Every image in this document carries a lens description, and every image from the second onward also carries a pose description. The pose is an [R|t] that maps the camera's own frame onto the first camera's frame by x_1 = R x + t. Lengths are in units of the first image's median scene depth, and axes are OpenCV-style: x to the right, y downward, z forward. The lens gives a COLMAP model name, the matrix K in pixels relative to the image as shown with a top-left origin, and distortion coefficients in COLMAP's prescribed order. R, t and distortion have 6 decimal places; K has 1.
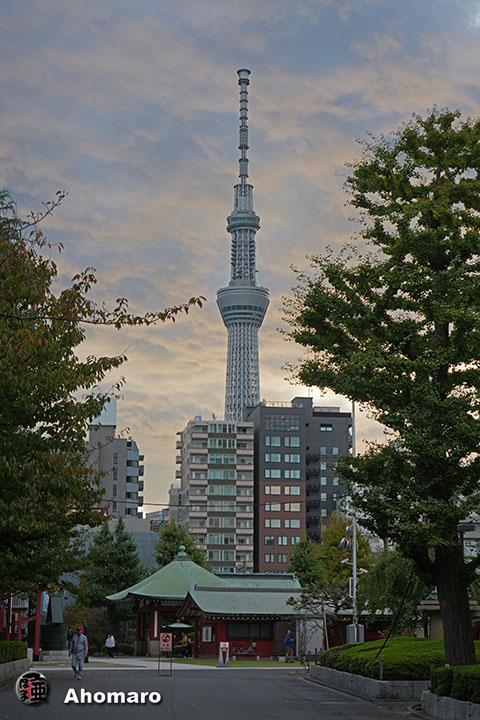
lens RADIAL K [[1357.2, 0, 237.6], [0, 1357.2, 360.4], [0, 0, 1]] dist [0.113577, 0.000000]
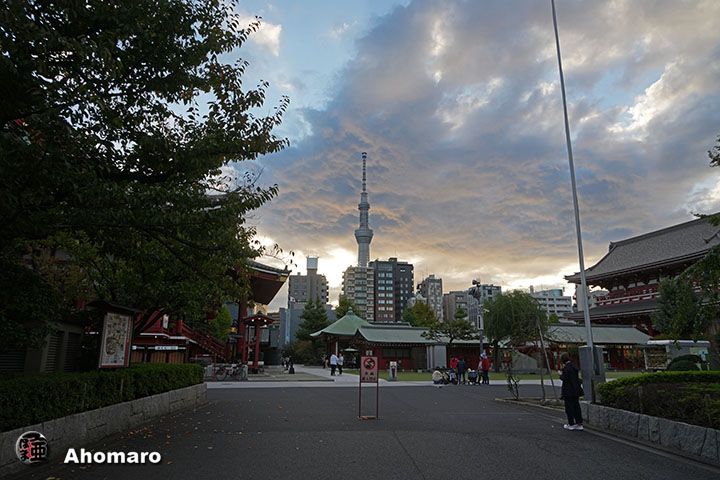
lens RADIAL K [[481.3, 0, 359.2], [0, 481.3, 240.6], [0, 0, 1]] dist [0.007340, 0.000778]
pose [[0.999986, 0.001753, -0.005007, -0.009498], [-0.001916, 0.999461, -0.032765, 0.024658], [0.004947, 0.032775, 0.999451, 0.124699]]
